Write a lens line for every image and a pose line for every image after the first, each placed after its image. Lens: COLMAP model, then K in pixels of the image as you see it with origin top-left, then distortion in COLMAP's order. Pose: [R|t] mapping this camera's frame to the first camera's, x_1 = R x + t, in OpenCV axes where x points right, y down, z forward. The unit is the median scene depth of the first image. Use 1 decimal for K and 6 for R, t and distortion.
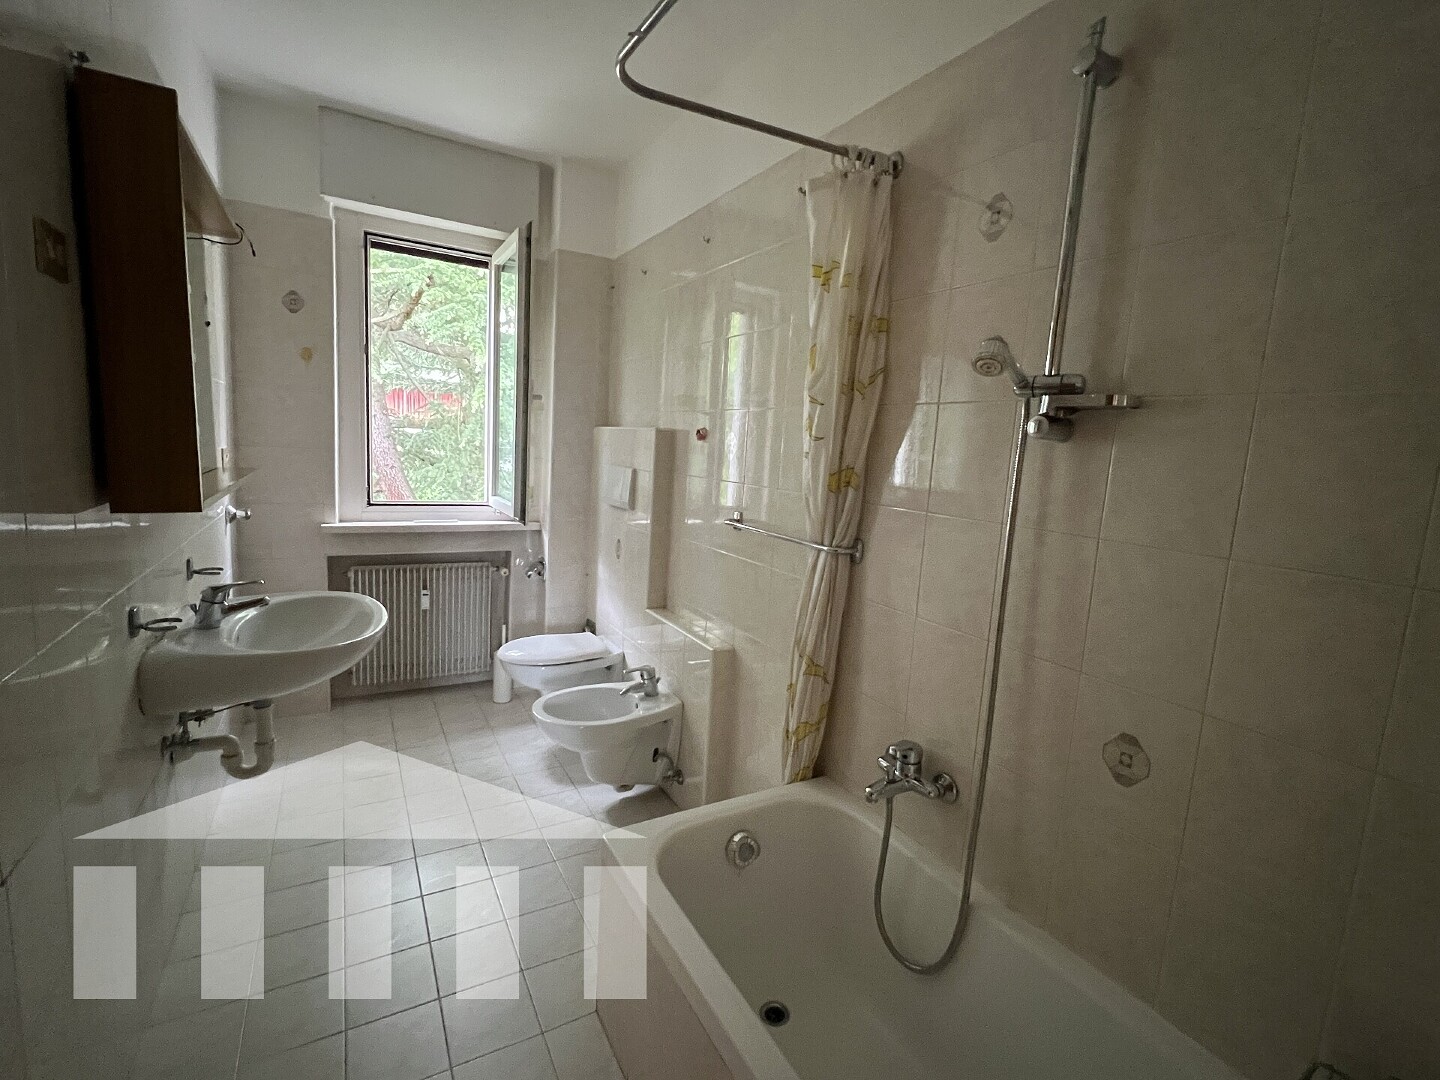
lens RADIAL K [[649.6, 0, 712.8], [0, 649.6, 533.5], [0, 0, 1]] dist [0.001033, 0.000573]
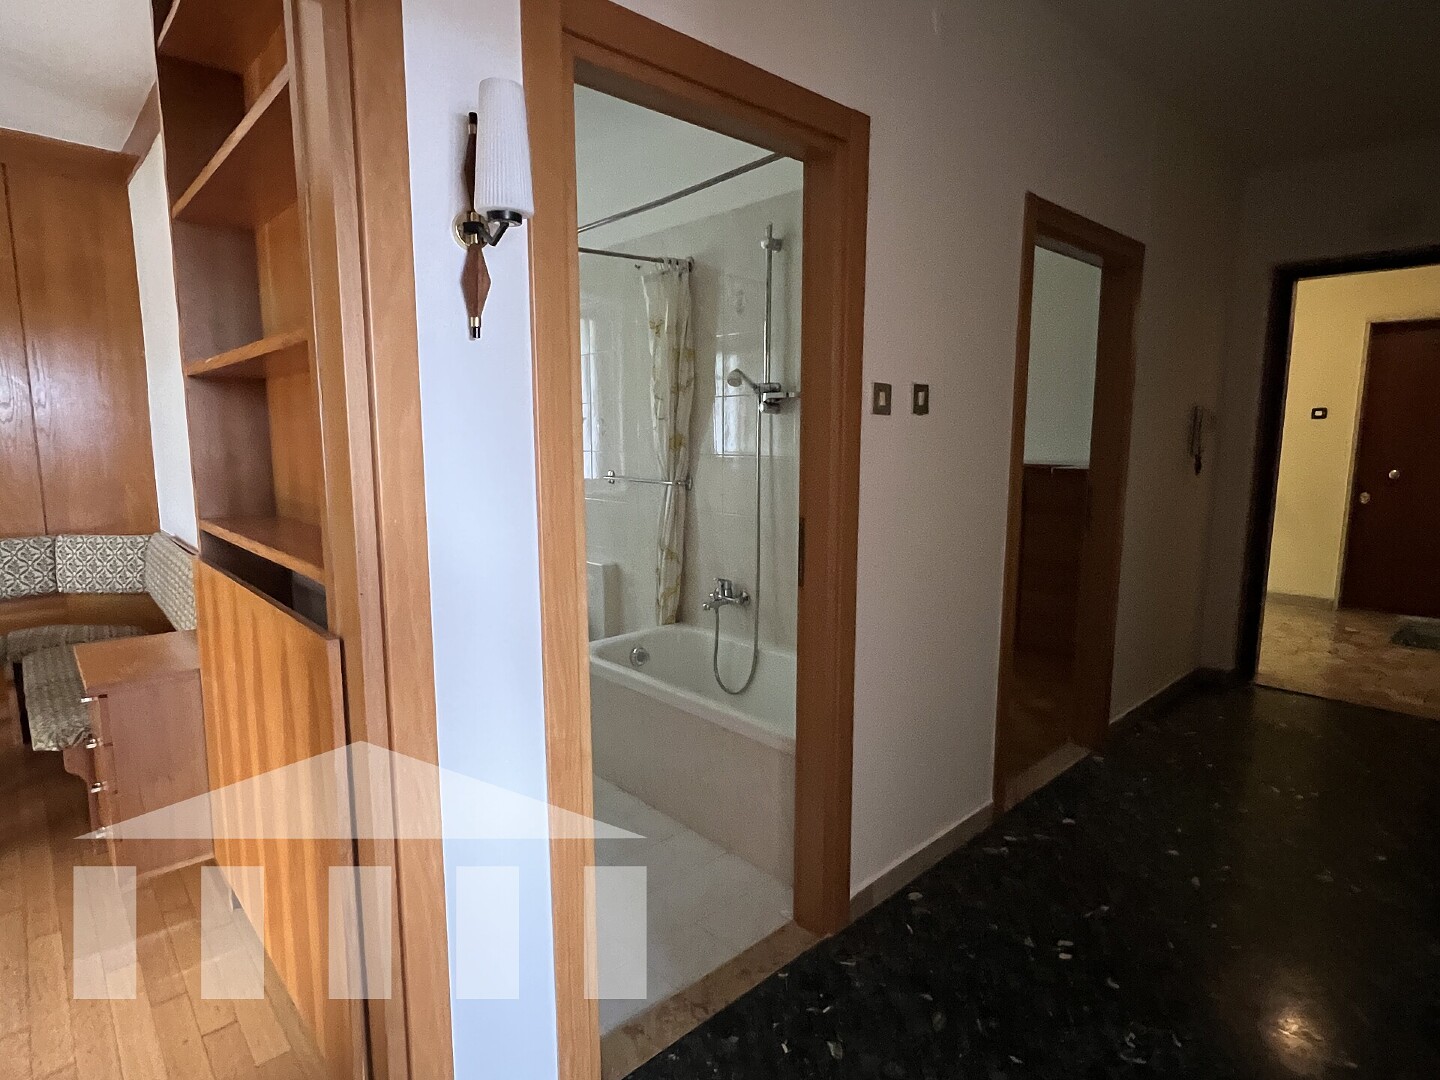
lens RADIAL K [[756.9, 0, 713.0], [0, 756.9, 536.1], [0, 0, 1]] dist [-0.003674, -0.001056]
pose [[0.970562, -0.089798, 0.223485, -0.109910], [0.088239, 0.995955, 0.016971, 0.086810], [-0.224105, 0.003249, 0.974560, -0.601459]]
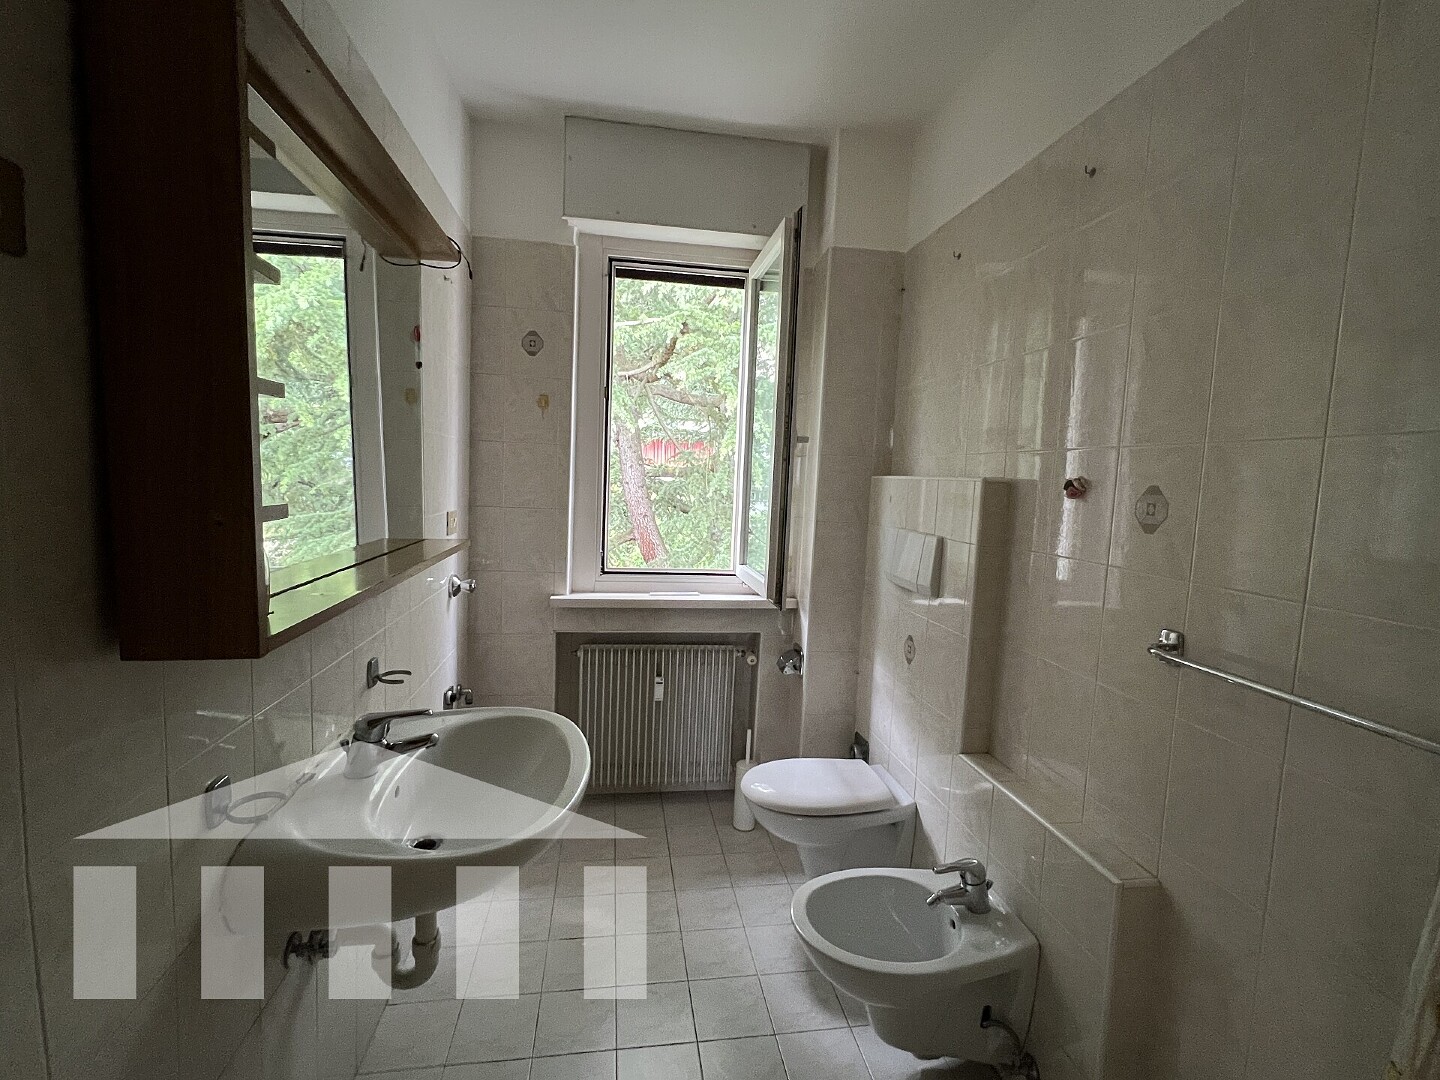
lens RADIAL K [[649.6, 0, 712.8], [0, 649.6, 533.5], [0, 0, 1]] dist [0.001033, 0.000573]
pose [[0.934858, 0.010603, -0.354863, -0.104966], [-0.033752, 0.997681, -0.059107, -0.057079], [0.353414, 0.067234, 0.933048, 0.287881]]
